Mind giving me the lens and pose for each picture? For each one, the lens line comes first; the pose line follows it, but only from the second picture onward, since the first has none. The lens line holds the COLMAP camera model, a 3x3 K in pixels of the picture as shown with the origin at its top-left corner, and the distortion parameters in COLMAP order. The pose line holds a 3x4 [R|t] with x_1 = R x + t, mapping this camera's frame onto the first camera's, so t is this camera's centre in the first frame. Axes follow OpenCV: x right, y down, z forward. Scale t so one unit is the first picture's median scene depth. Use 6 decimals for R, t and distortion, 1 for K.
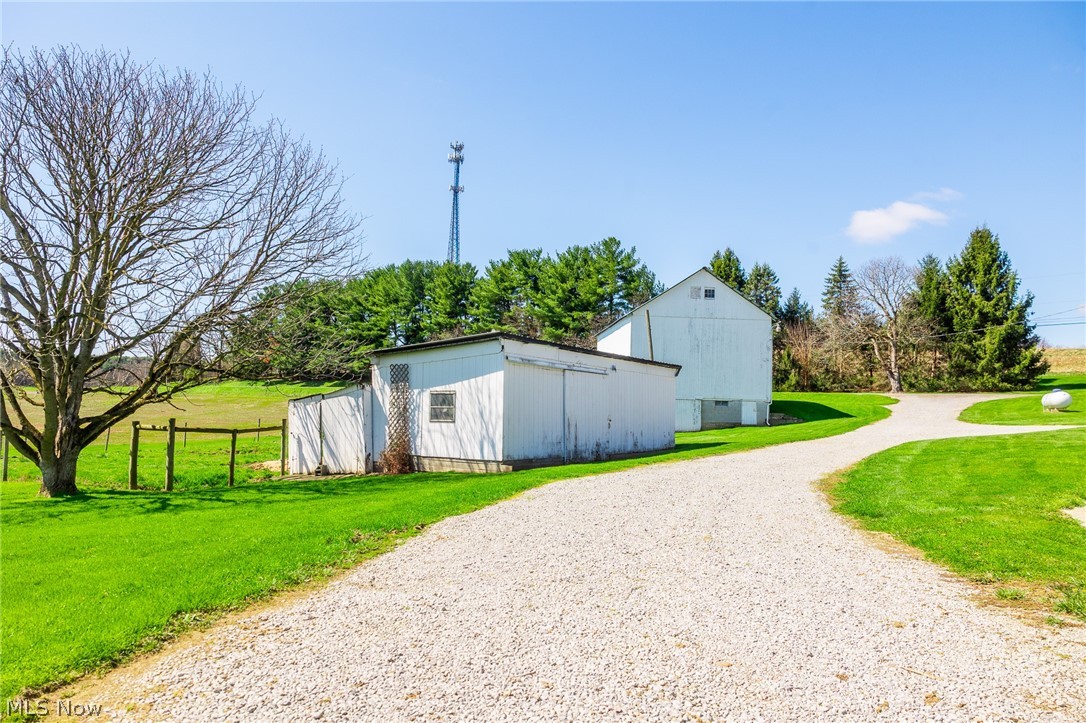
lens RADIAL K [[720.8, 0, 543.0], [0, 720.8, 361.5], [0, 0, 1]] dist [-0.006745, 0.001628]
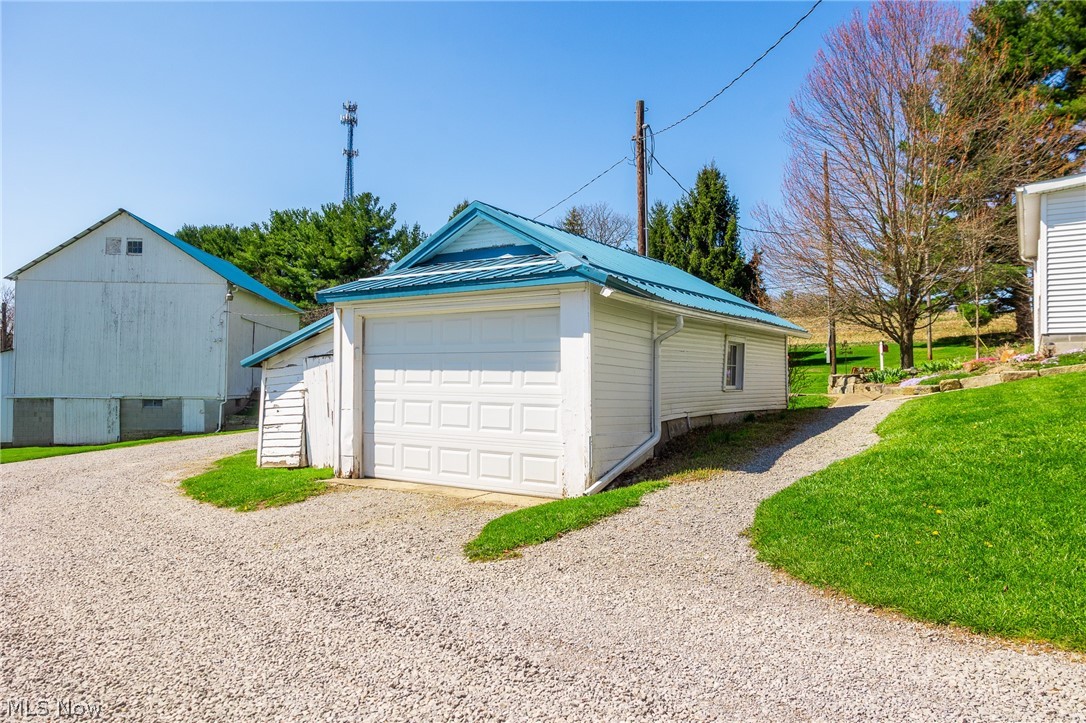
lens RADIAL K [[720.8, 0, 543.0], [0, 720.8, 361.5], [0, 0, 1]] dist [-0.006745, 0.001628]
pose [[0.999614, -0.017114, 0.021889, 0.264530], [0.016262, 0.999125, 0.038538, -0.001502], [-0.022530, -0.038168, 0.999017, 0.123734]]
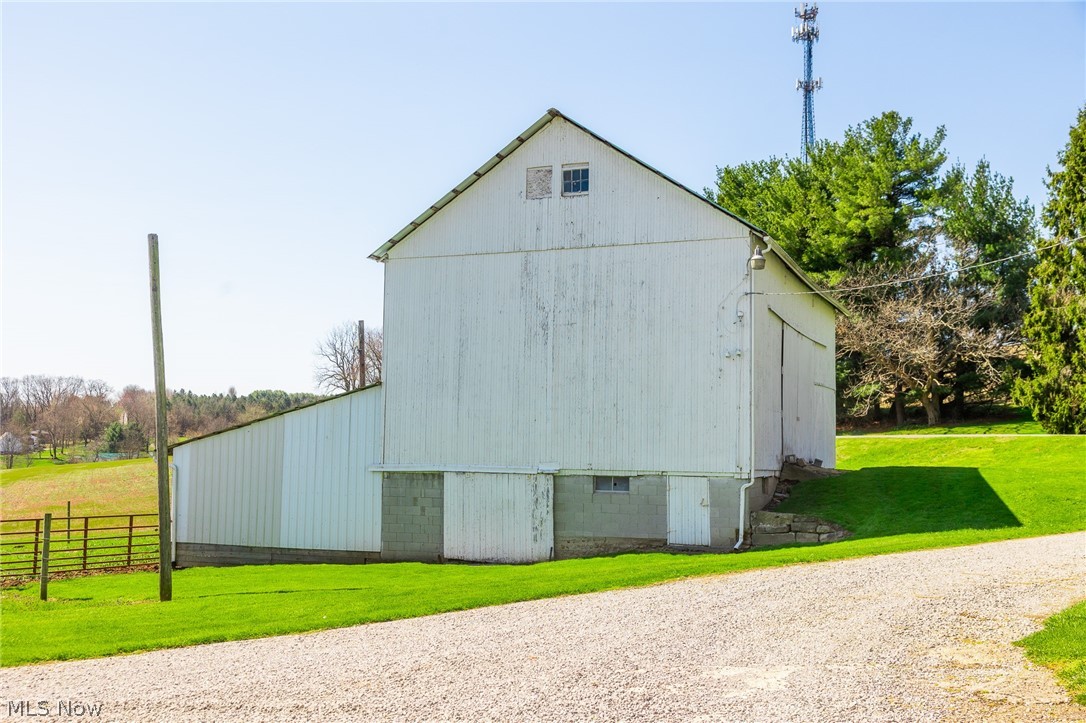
lens RADIAL K [[1154.5, 0, 543.0], [0, 1154.5, 361.5], [0, 0, 1]] dist [-0.012224, -0.010106]
pose [[0.898277, -0.051318, -0.436423, 0.201442], [0.041024, 0.998614, -0.032986, 0.006639], [0.437511, 0.011727, 0.899137, 0.203279]]
